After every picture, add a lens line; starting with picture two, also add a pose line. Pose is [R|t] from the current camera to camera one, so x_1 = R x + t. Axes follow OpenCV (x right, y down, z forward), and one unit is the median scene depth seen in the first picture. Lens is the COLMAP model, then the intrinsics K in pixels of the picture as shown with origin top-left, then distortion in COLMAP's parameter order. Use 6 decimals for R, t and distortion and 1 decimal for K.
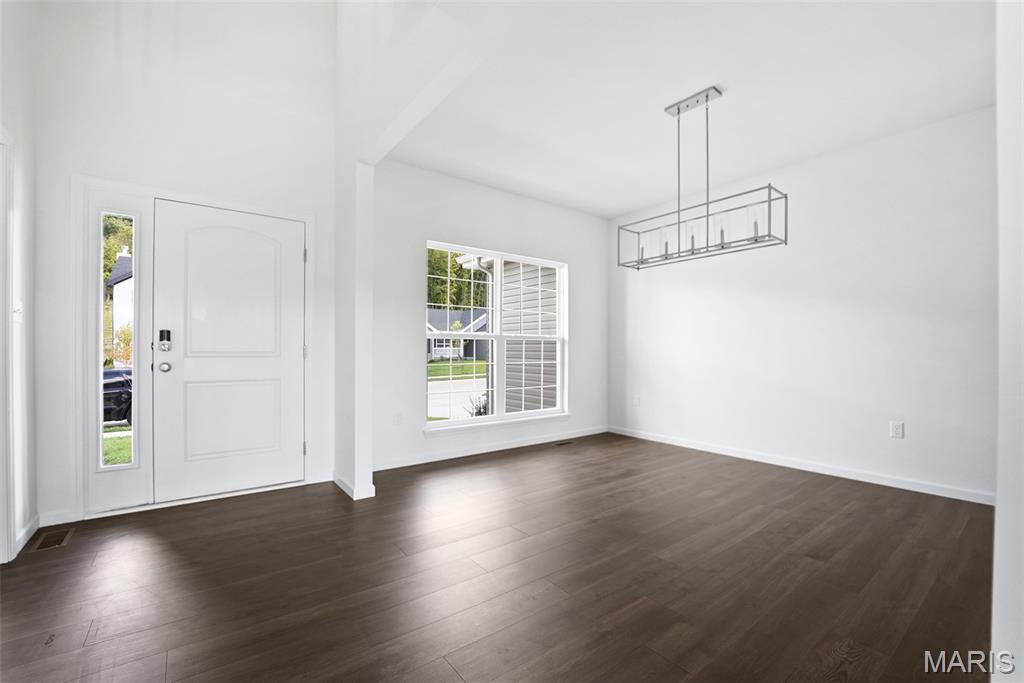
lens RADIAL K [[434.2, 0, 512.5], [0, 434.2, 349.6], [0, 0, 1]] dist [-0.017269, -0.000527]
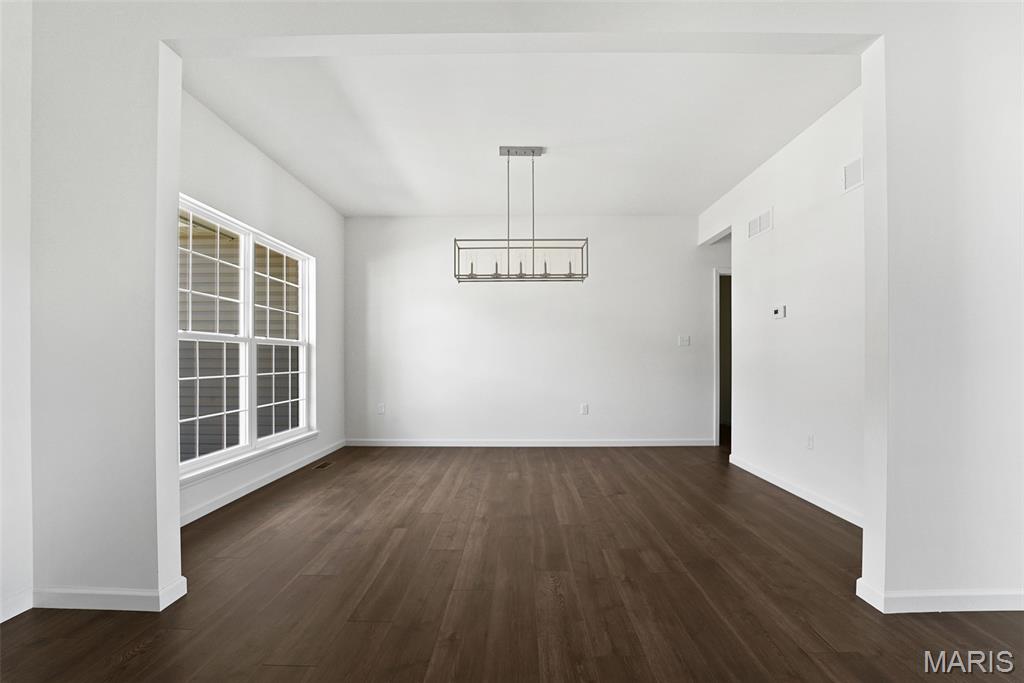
lens RADIAL K [[438.2, 0, 519.0], [0, 438.2, 358.3], [0, 0, 1]] dist [-0.015461, -0.000028]
pose [[0.601328, -0.001089, 0.799001, -0.514633], [0.000359, 0.999999, 0.001093, 0.002484], [-0.799002, -0.000371, 0.601328, 0.244674]]
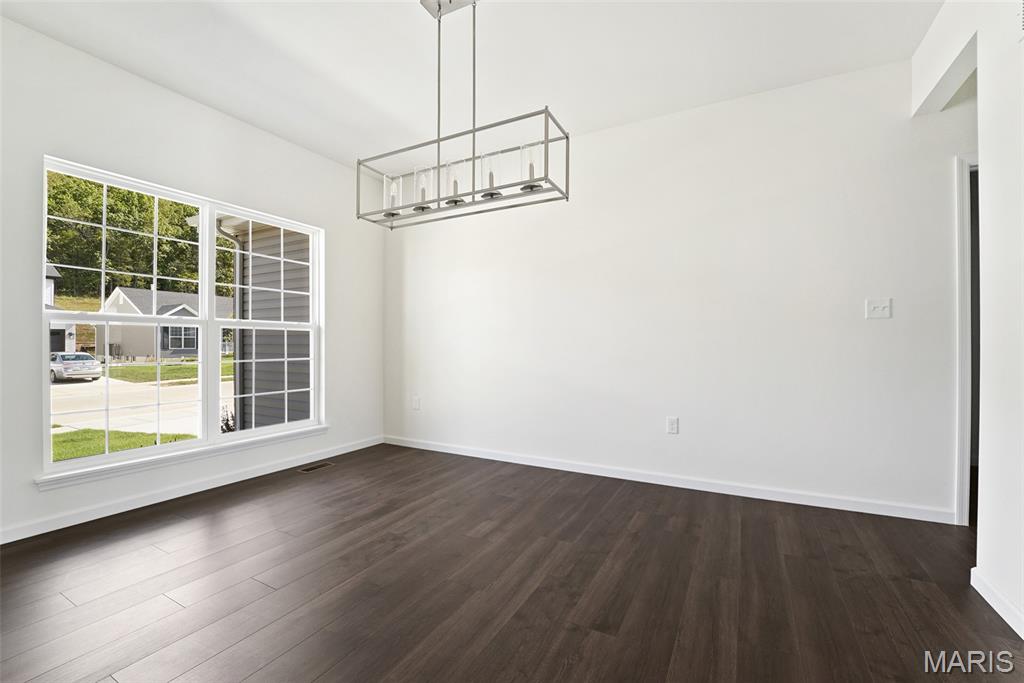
lens RADIAL K [[429.7, 0, 512.0], [0, 429.7, 341.5], [0, 0, 1]] dist [-0.012535, -0.000216]
pose [[0.912721, -0.000111, 0.408584, 0.190677], [0.003195, 0.999971, -0.006867, 0.008366], [-0.408572, 0.007573, 0.912695, 0.282380]]
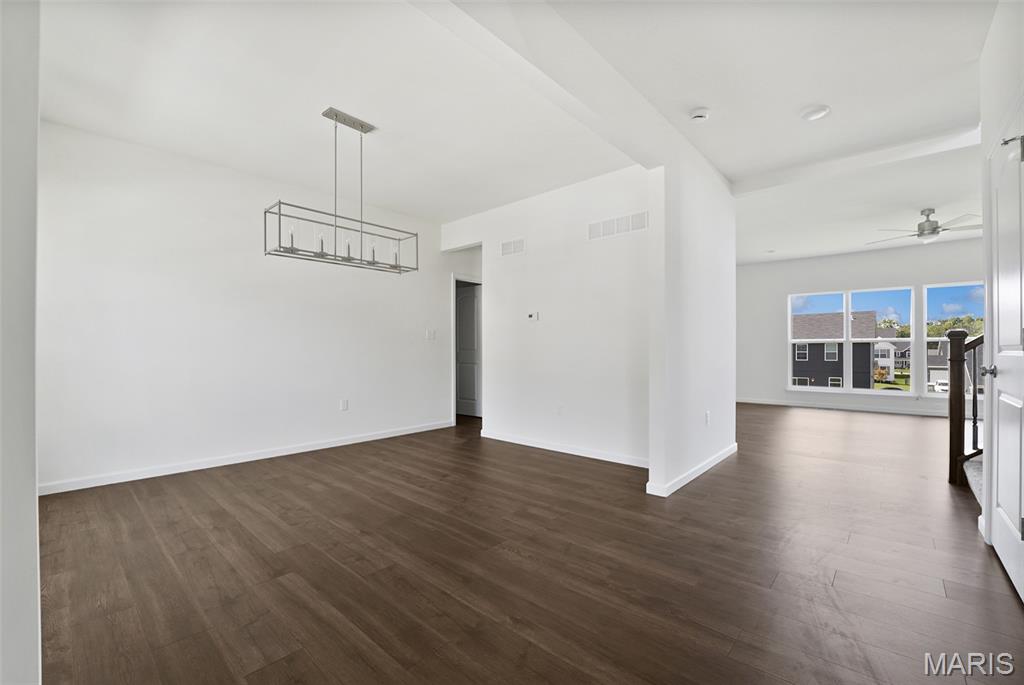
lens RADIAL K [[433.1, 0, 530.3], [0, 433.1, 346.6], [0, 0, 1]] dist [-0.015276, -0.000038]
pose [[-0.220221, 0.006286, 0.975430, -0.675918], [-0.000849, 0.999978, -0.006636, -0.000047], [-0.975450, -0.002290, -0.220211, 0.722994]]
